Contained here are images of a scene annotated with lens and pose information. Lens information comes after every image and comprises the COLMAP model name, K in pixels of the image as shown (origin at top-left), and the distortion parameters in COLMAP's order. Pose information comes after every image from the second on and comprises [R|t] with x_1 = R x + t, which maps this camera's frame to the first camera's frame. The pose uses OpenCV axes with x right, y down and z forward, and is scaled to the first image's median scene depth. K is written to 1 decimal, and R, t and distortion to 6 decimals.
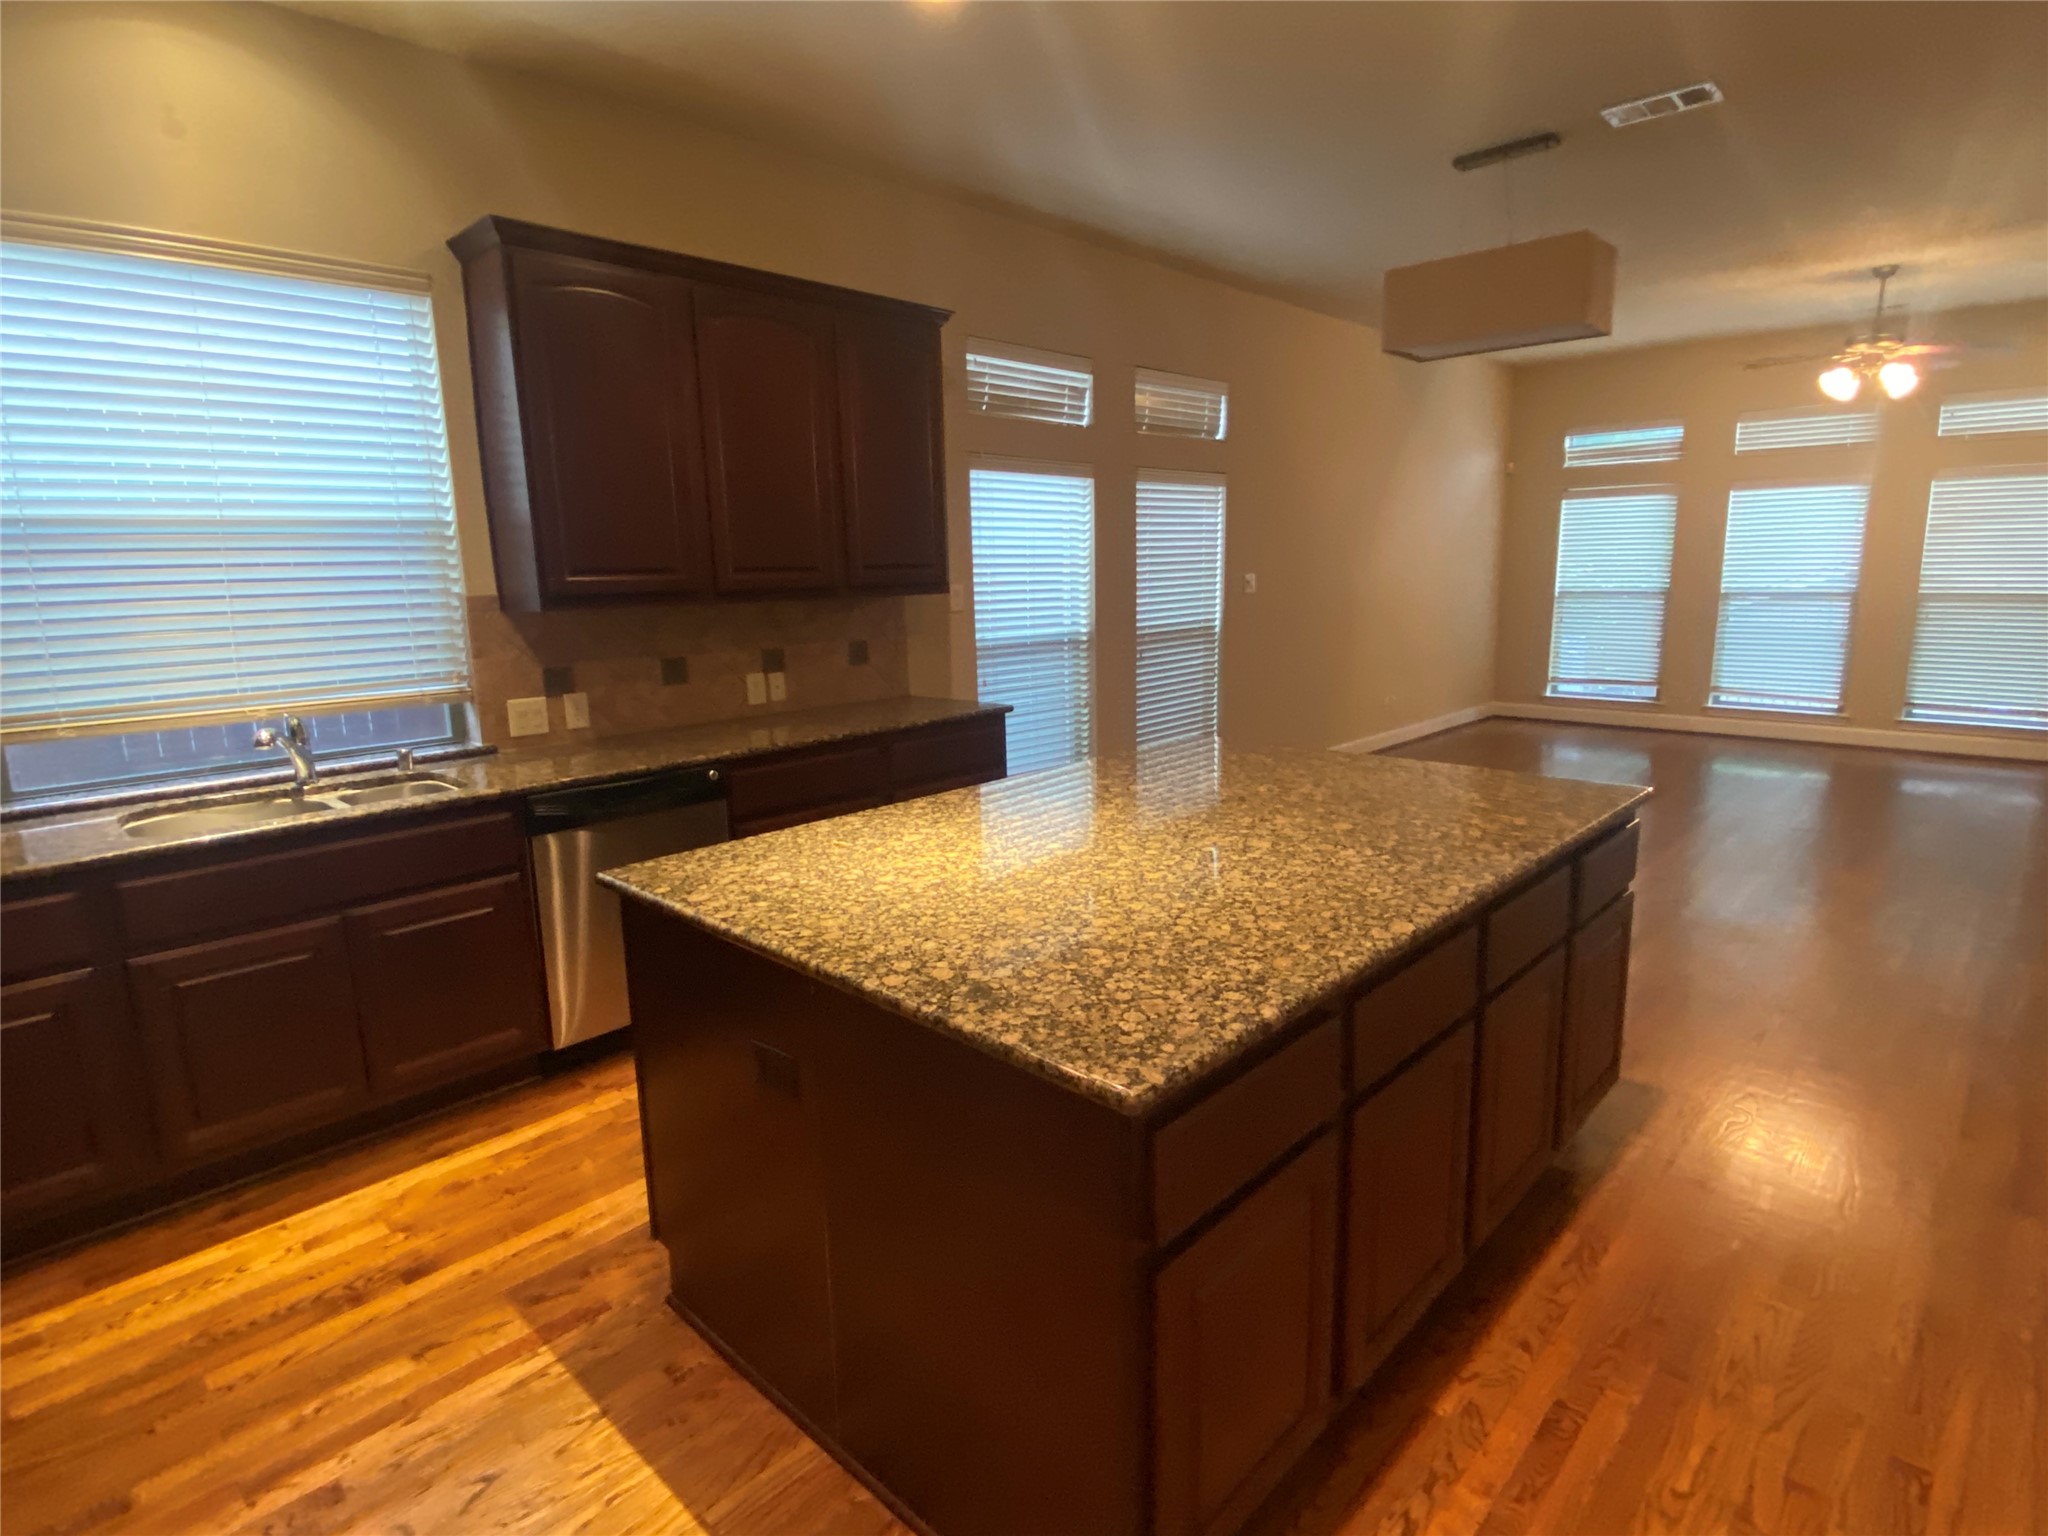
lens RADIAL K [[1054.5, 0, 1021.5], [0, 1054.5, 767.2], [0, 0, 1]] dist [0.010453, -0.003097]
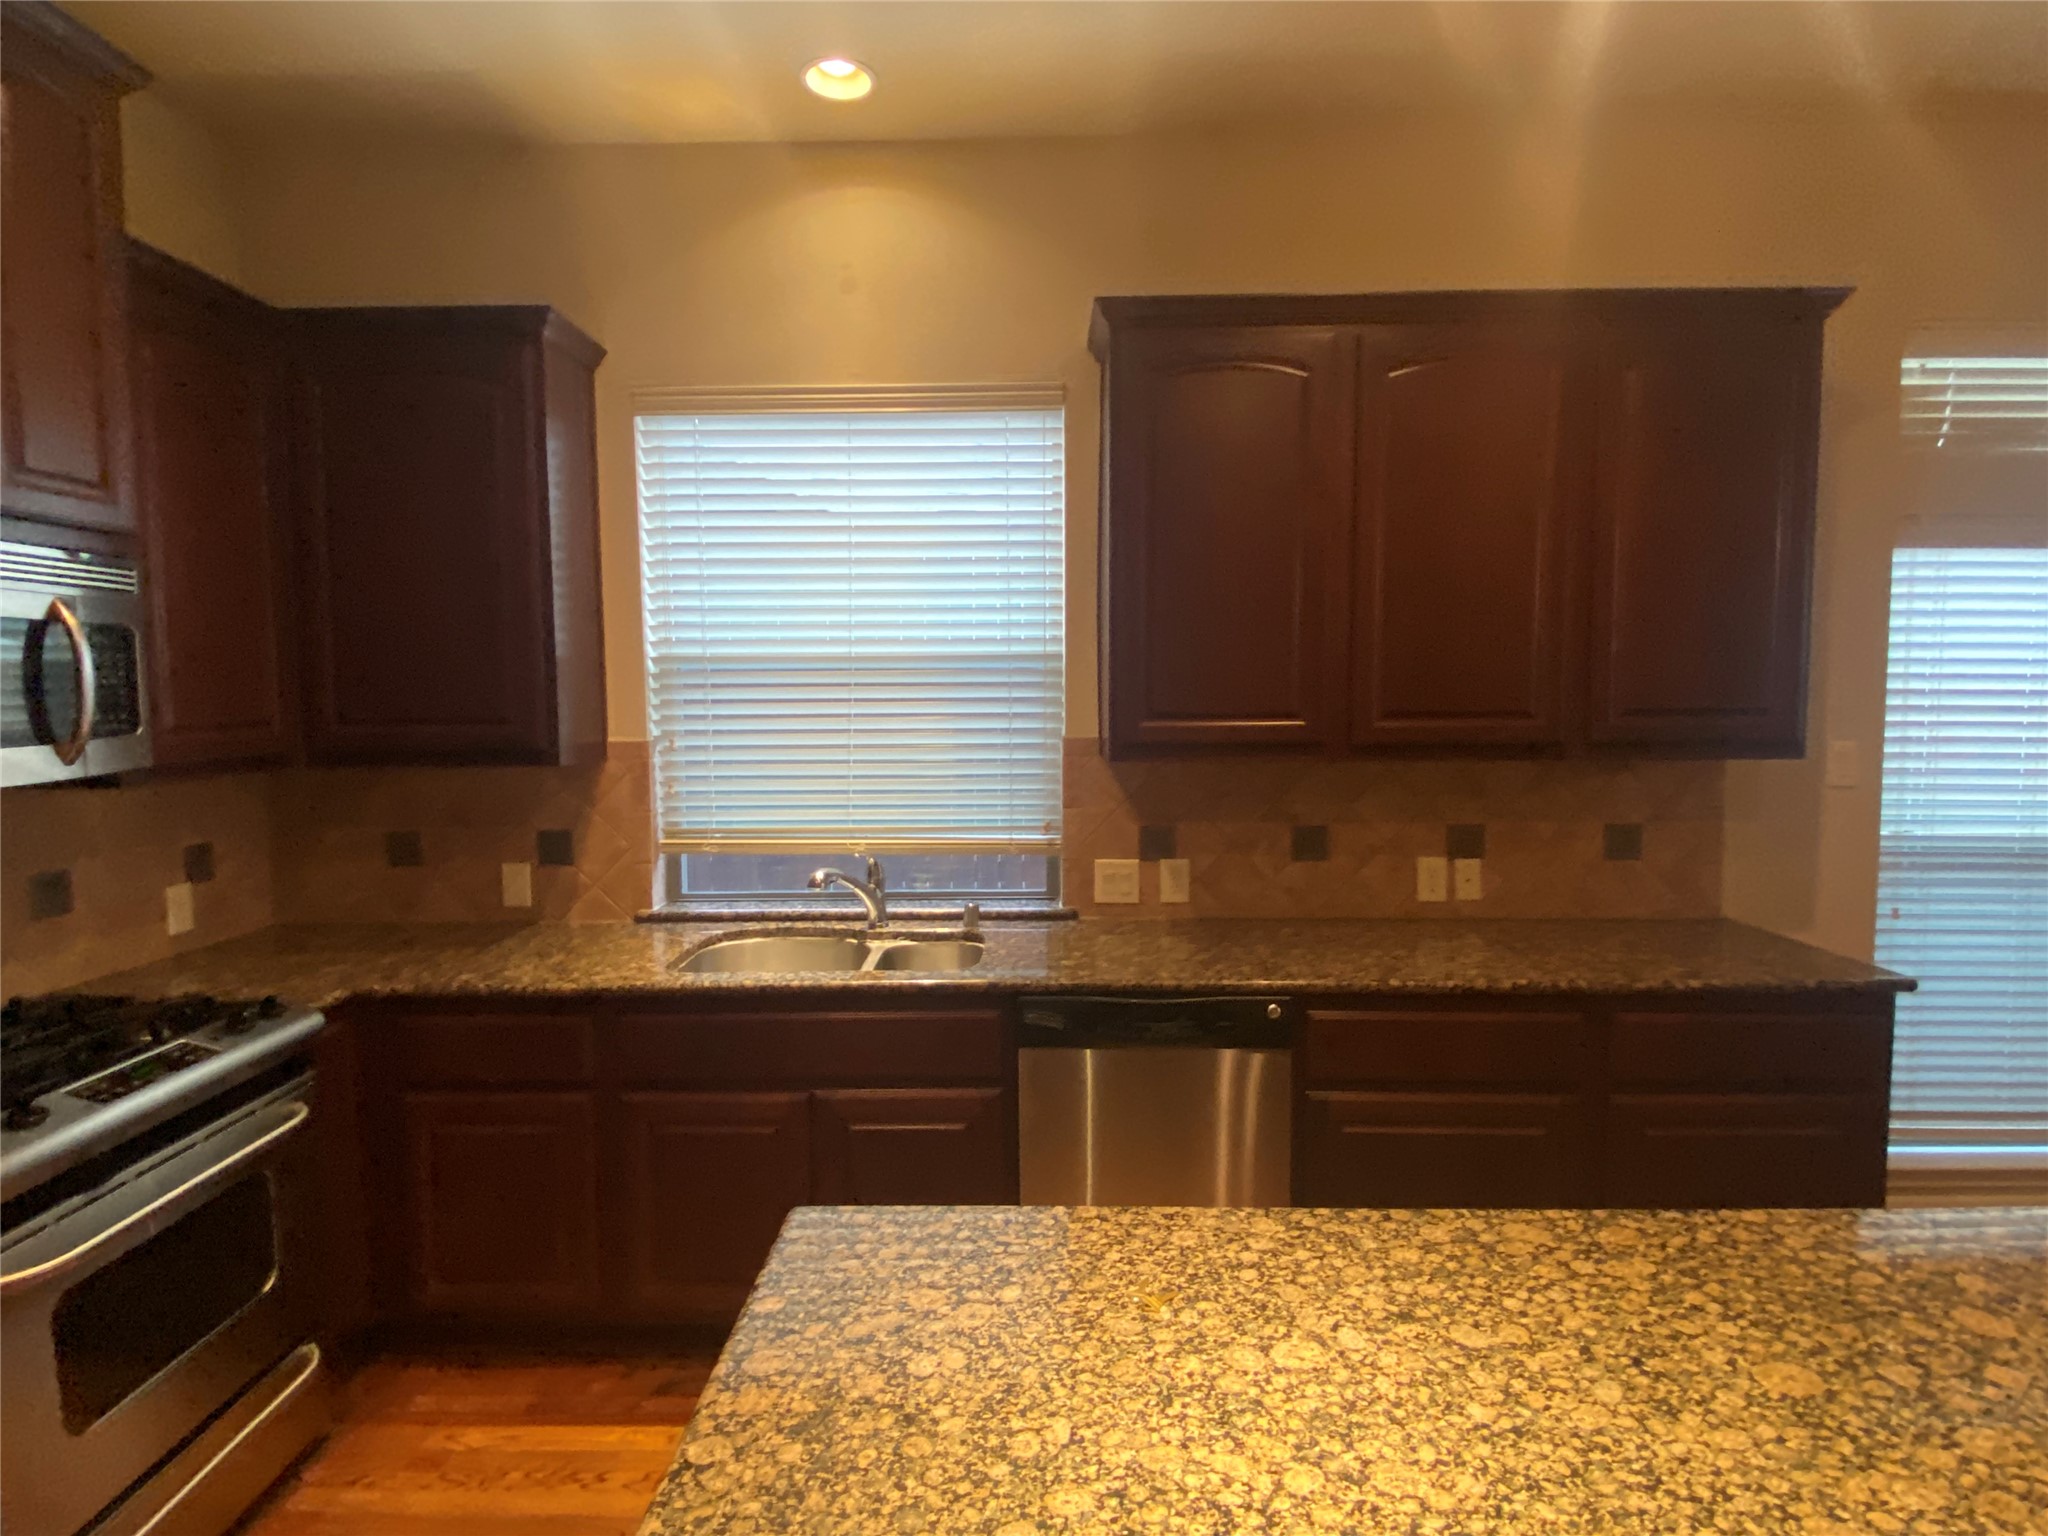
lens RADIAL K [[1054.5, 0, 1015.5], [0, 1054.5, 748.6], [0, 0, 1]] dist [0.010453, -0.003097]
pose [[0.676798, 0.058145, -0.733869, 0.082961], [-0.148346, 0.987198, -0.058593, -0.090915], [0.721067, 0.148522, 0.676759, 0.366761]]
